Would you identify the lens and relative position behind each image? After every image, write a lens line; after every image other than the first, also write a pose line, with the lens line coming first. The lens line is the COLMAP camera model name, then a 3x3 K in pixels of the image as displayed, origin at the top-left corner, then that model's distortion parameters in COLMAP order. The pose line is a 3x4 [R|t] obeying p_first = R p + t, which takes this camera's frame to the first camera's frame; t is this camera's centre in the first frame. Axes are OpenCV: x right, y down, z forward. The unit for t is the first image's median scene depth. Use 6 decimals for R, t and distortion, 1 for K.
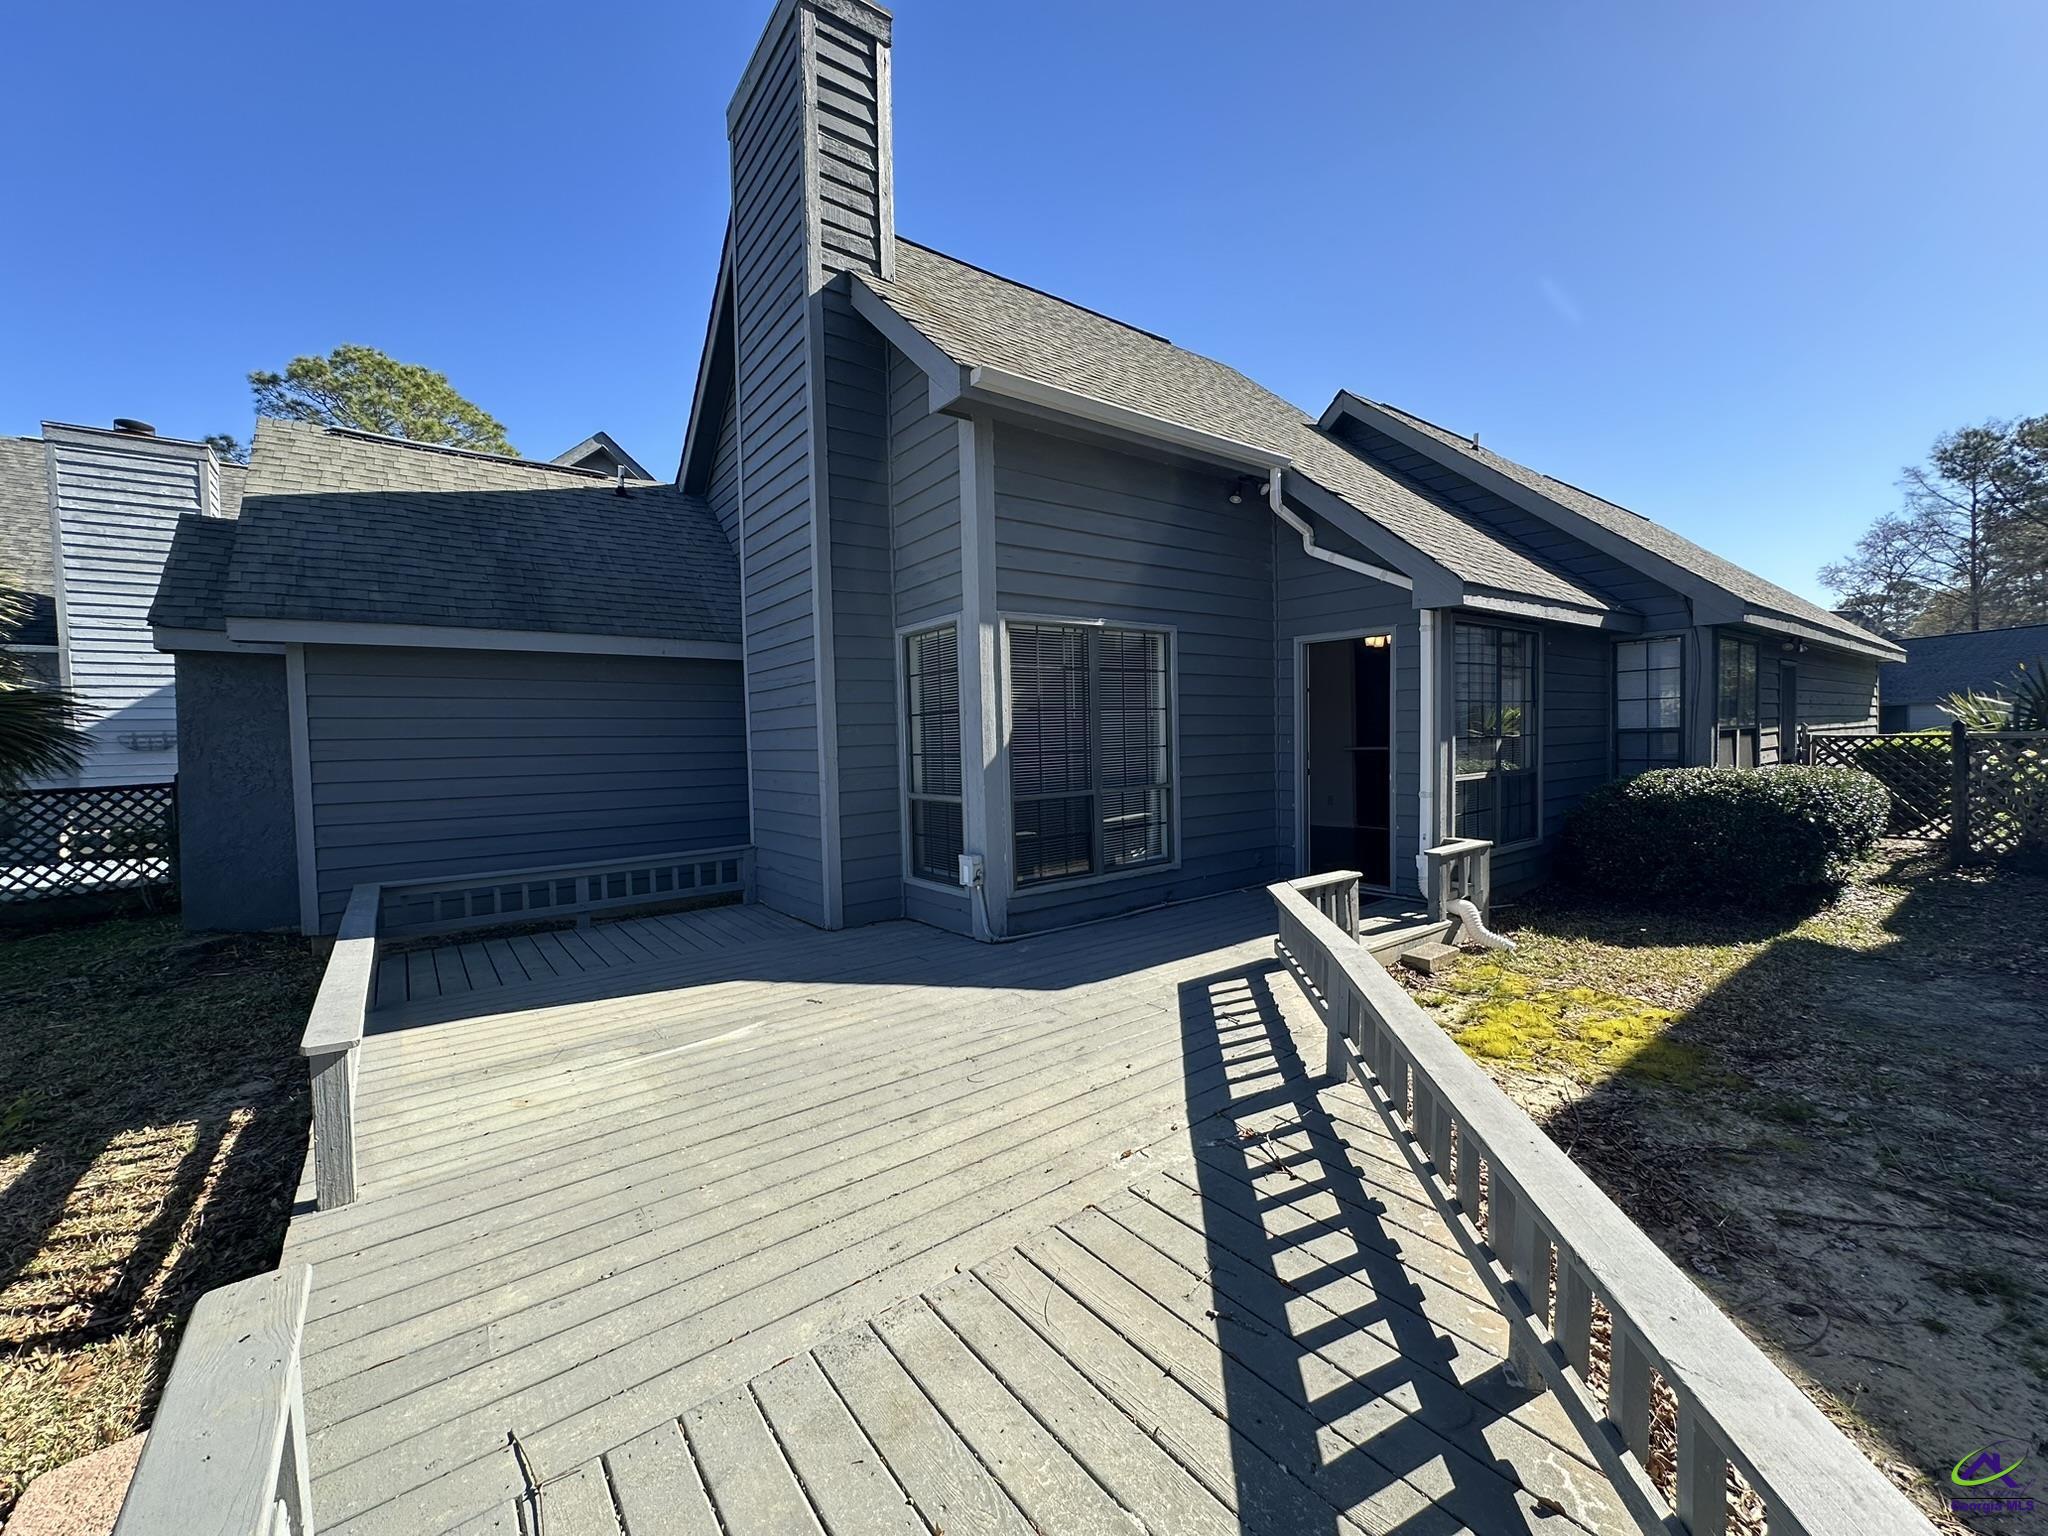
lens RADIAL K [[813.6, 0, 1024.0], [0, 813.6, 768.0], [0, 0, 1]] dist [-0.004123, 0.000763]
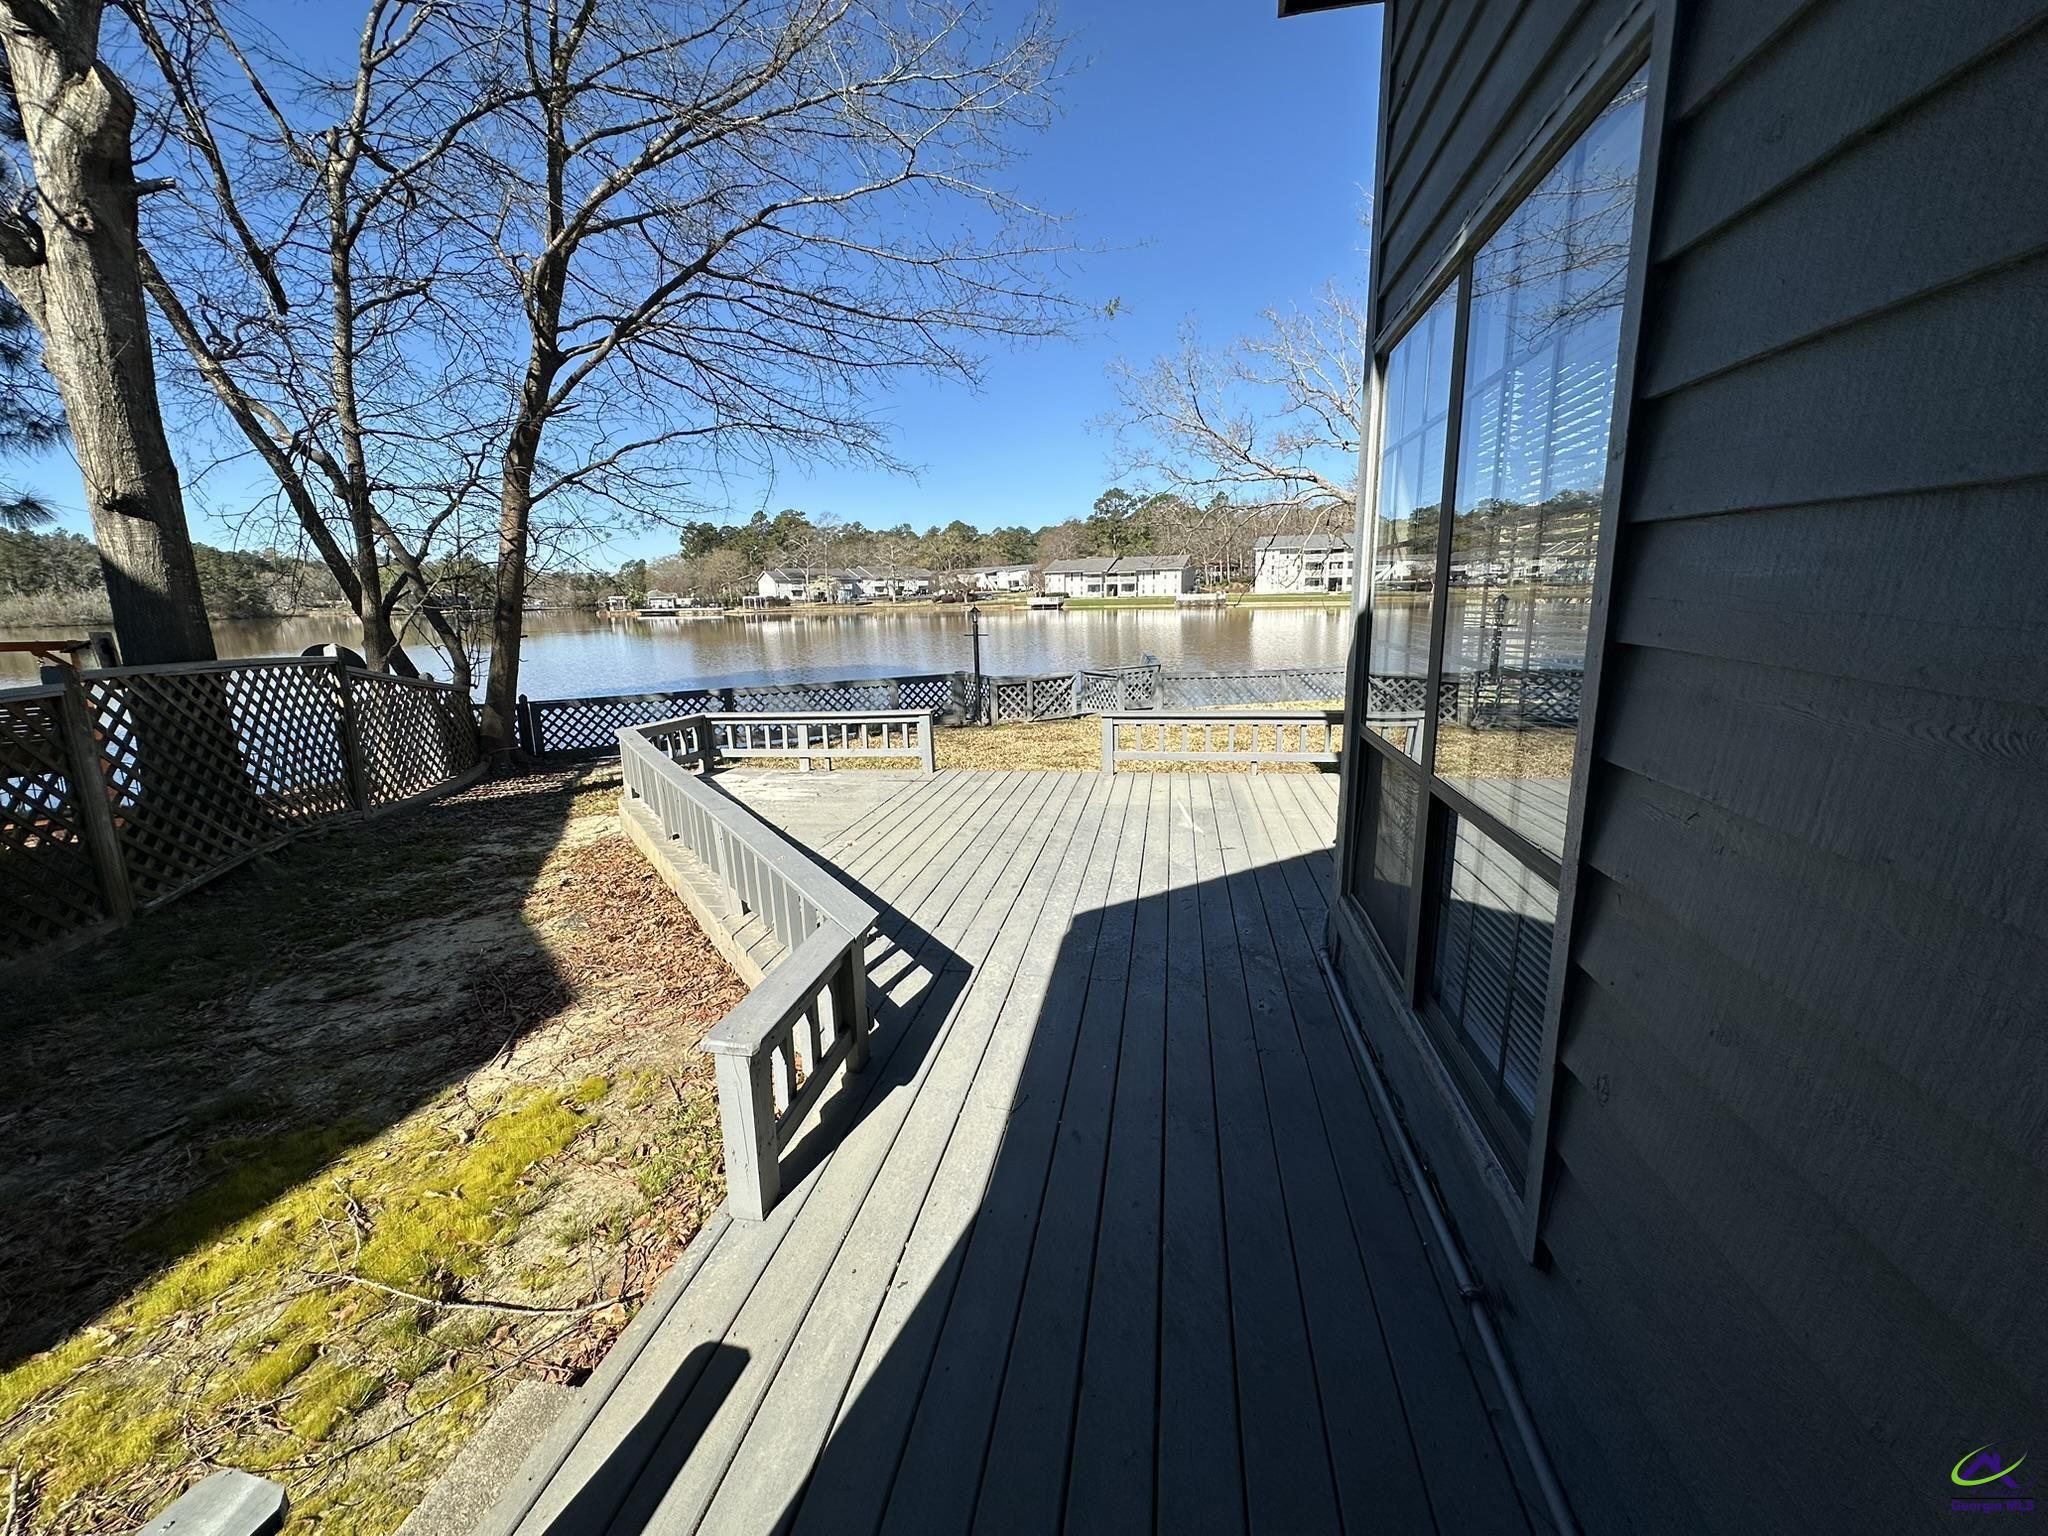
lens RADIAL K [[813.6, 0, 1024.0], [0, 813.6, 768.0], [0, 0, 1]] dist [-0.004123, 0.000763]
pose [[-0.734849, 0.184943, -0.652528, 0.696707], [0.018211, 0.967137, 0.253602, -0.103372], [0.677986, 0.174476, -0.714068, 1.774406]]
